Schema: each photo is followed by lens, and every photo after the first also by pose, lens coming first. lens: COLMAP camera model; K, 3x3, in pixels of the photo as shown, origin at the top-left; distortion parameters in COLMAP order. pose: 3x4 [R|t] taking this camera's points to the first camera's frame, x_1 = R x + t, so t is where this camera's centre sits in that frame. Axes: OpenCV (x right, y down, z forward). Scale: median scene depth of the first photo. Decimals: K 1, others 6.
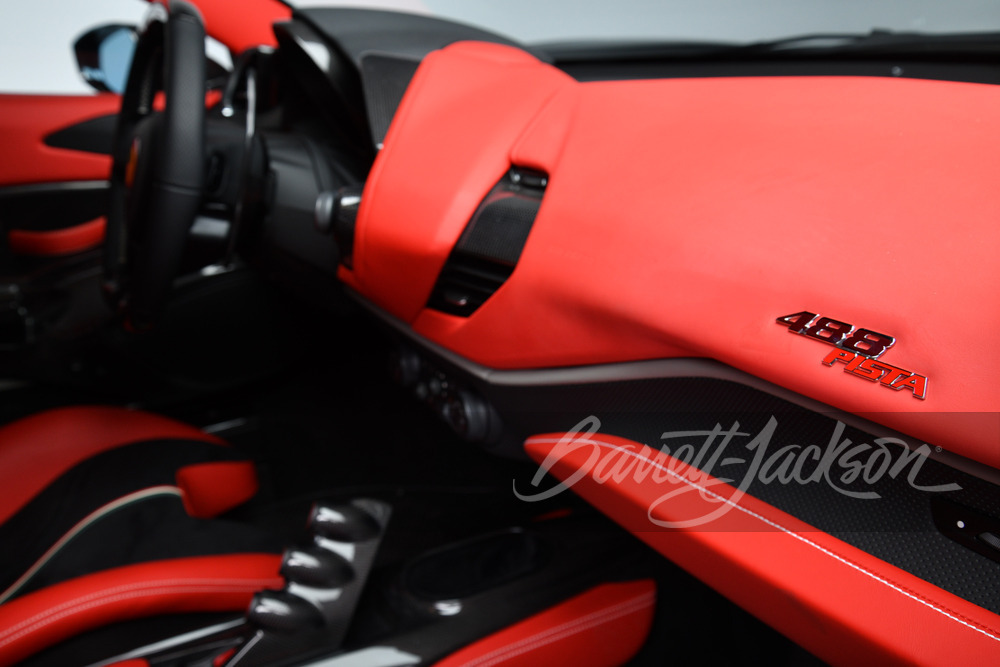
lens RADIAL K [[955.4, 0, 502.8], [0, 955.4, 323.0], [0, 0, 1]] dist [0.008895, 0.000000]
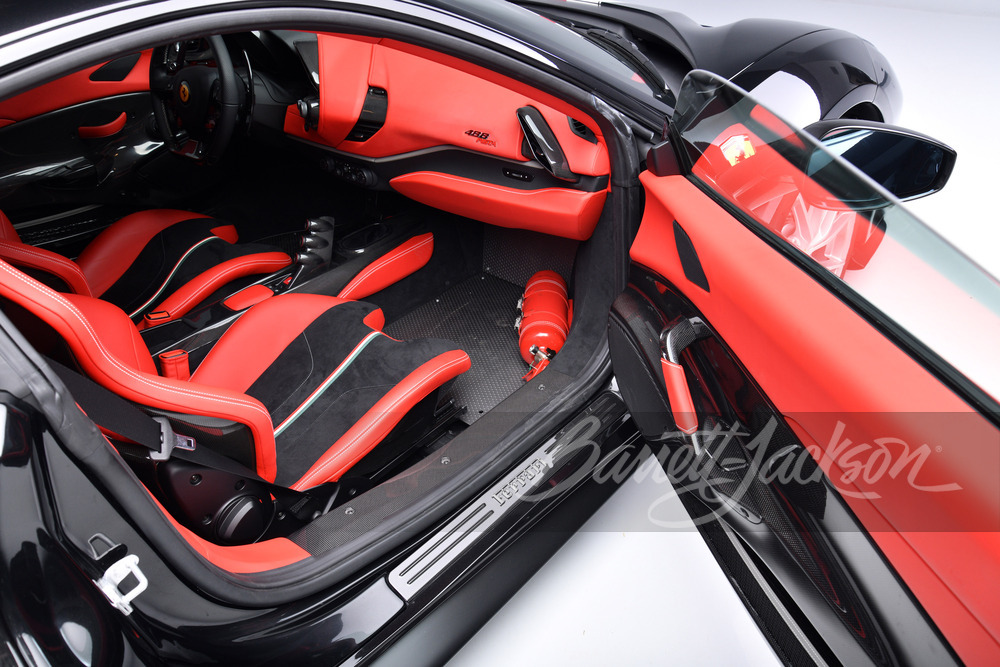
lens RADIAL K [[811.6, 0, 490.6], [0, 811.6, 340.7], [0, 0, 1]] dist [0.001384, -0.003258]
pose [[0.939657, -0.202077, 0.276061, -0.493262], [0.123151, 0.952616, 0.278132, -0.070018], [-0.319184, -0.227351, 0.920018, -1.600798]]
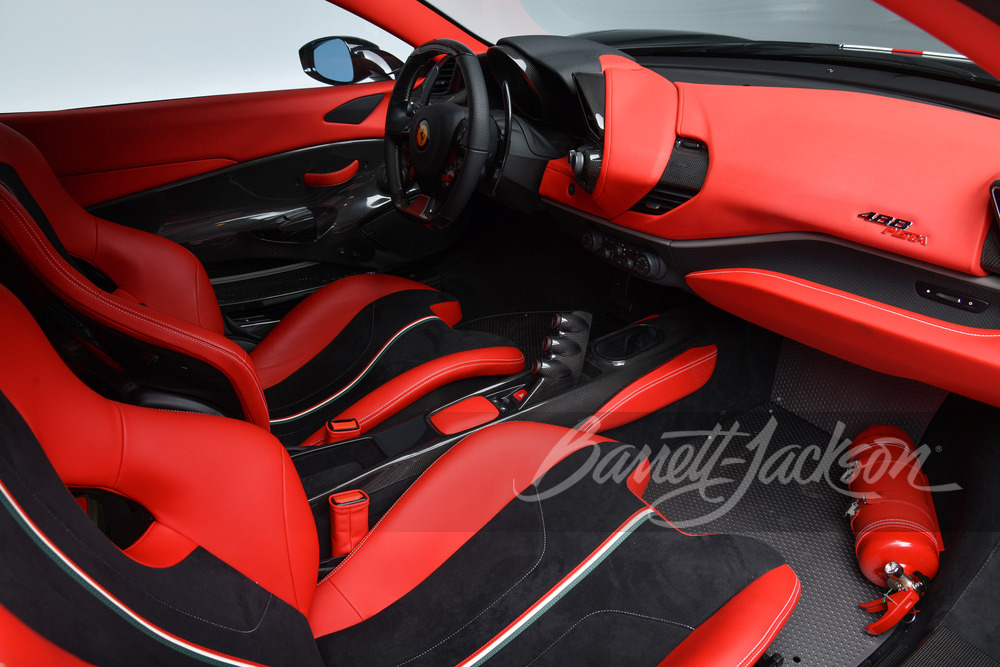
lens RADIAL K [[691.0, 0, 495.7], [0, 691.0, 342.9], [0, 0, 1]] dist [-0.066343, 0.003006]
pose [[0.996453, -0.063069, 0.055702, -0.482658], [0.050808, 0.978646, 0.199173, -0.048396], [-0.067074, -0.195636, 0.978380, -0.450793]]
